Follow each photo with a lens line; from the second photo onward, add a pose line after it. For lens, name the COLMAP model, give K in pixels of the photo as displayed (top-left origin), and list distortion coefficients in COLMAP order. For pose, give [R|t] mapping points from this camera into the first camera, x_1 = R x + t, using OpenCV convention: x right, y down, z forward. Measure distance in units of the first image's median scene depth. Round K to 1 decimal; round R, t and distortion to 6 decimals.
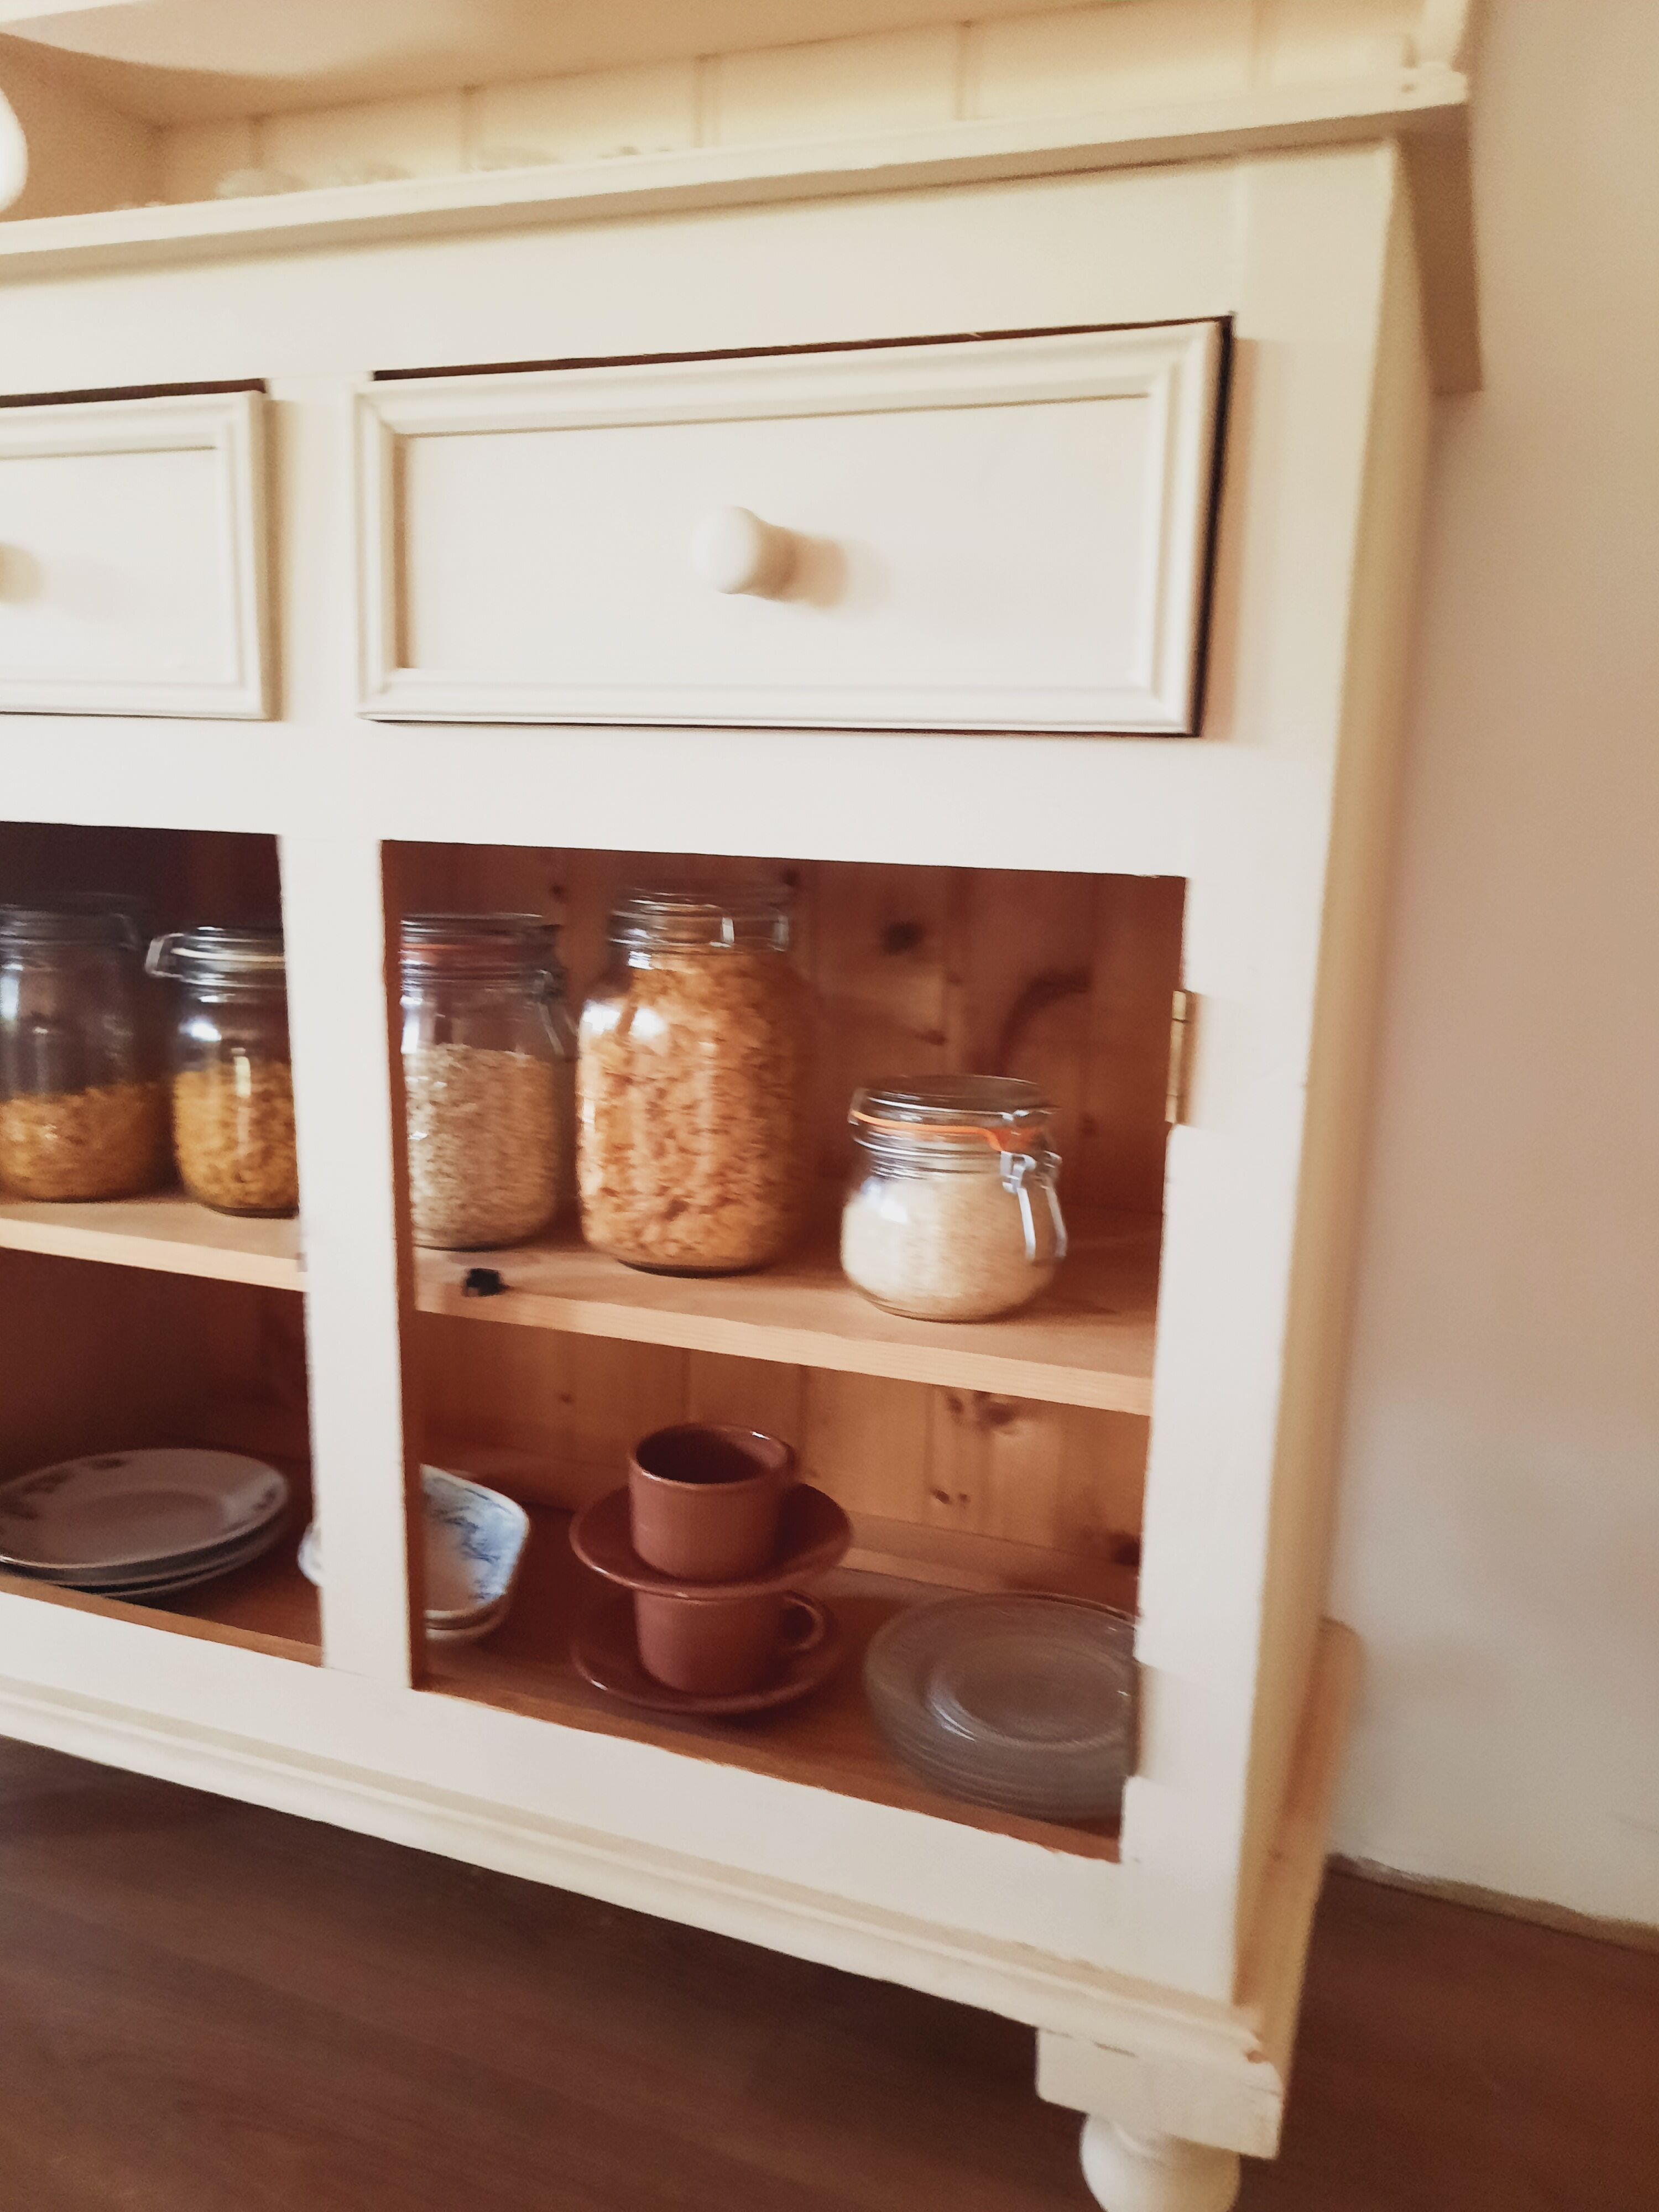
lens RADIAL K [[1688.9, 0, 833.9], [0, 1688.9, 1147.6], [0, 0, 1]] dist [0.072060, -0.108734]
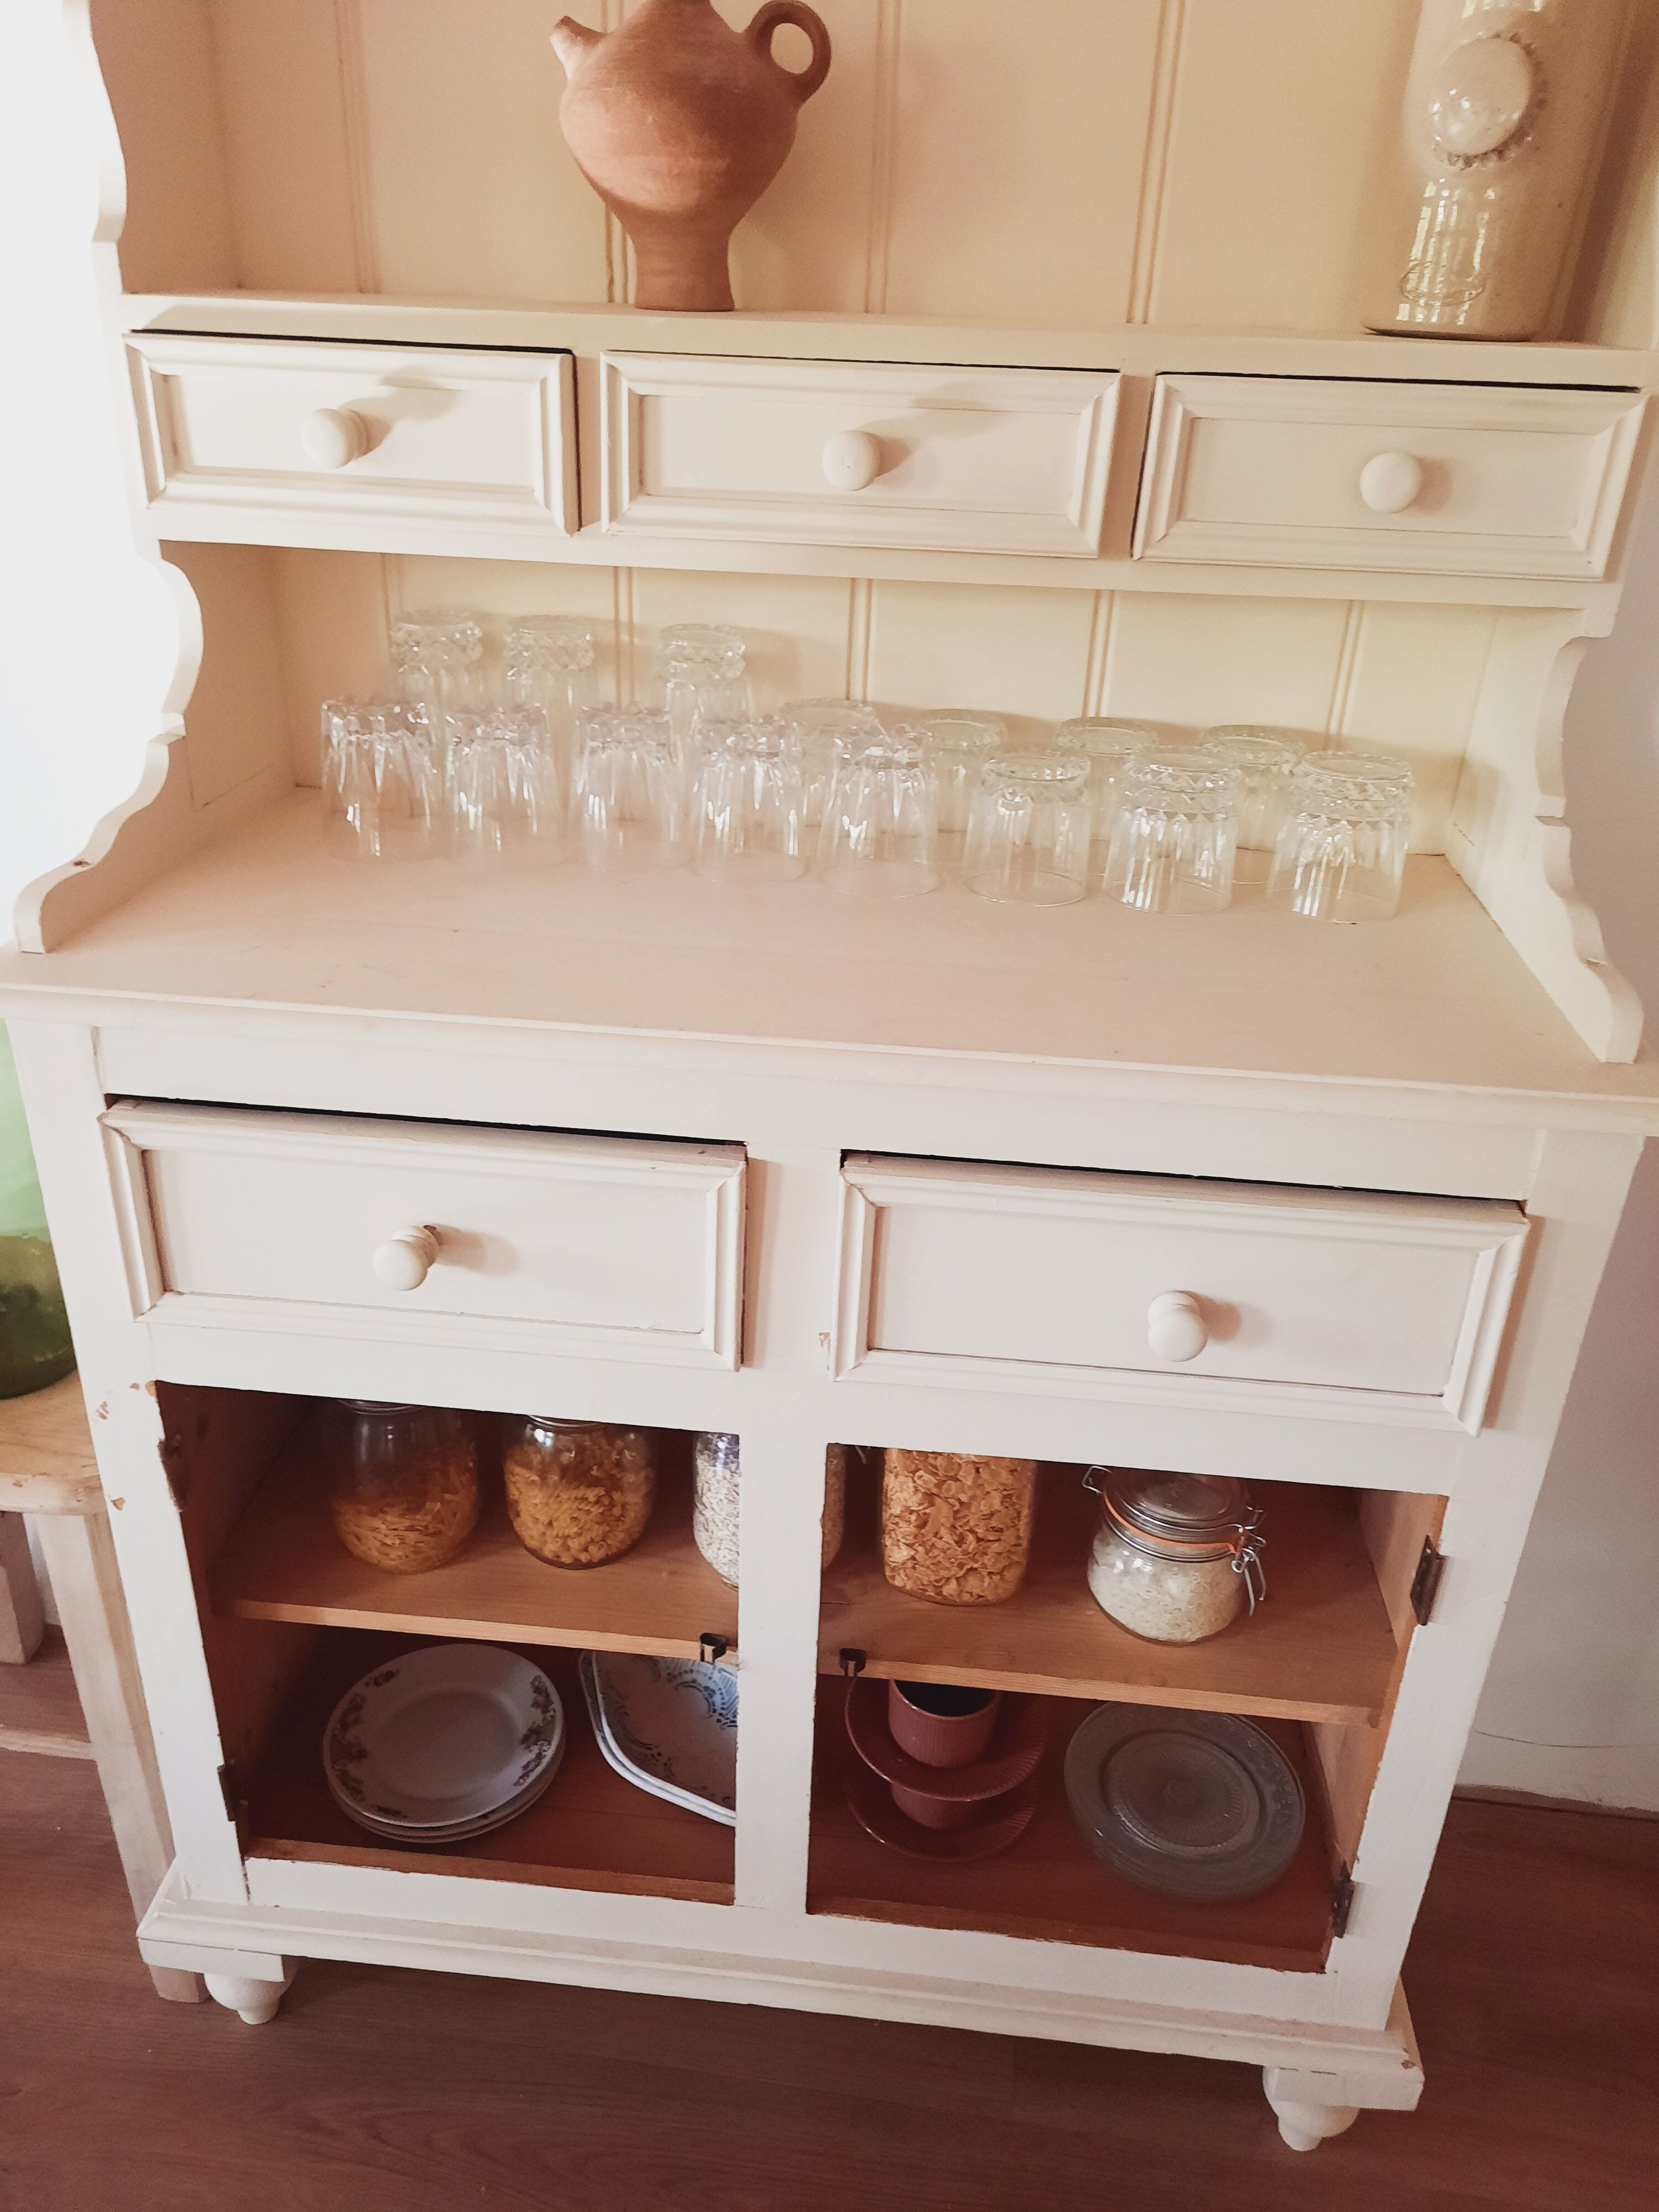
lens RADIAL K [[1637.0, 0, 817.9], [0, 1637.0, 1158.2], [0, 0, 1]] dist [0.071237, -0.097532]
pose [[0.966238, -0.117995, 0.229045, -0.476001], [0.049777, 0.957712, 0.283390, -0.664658], [-0.252798, -0.262421, 0.931251, -0.113296]]
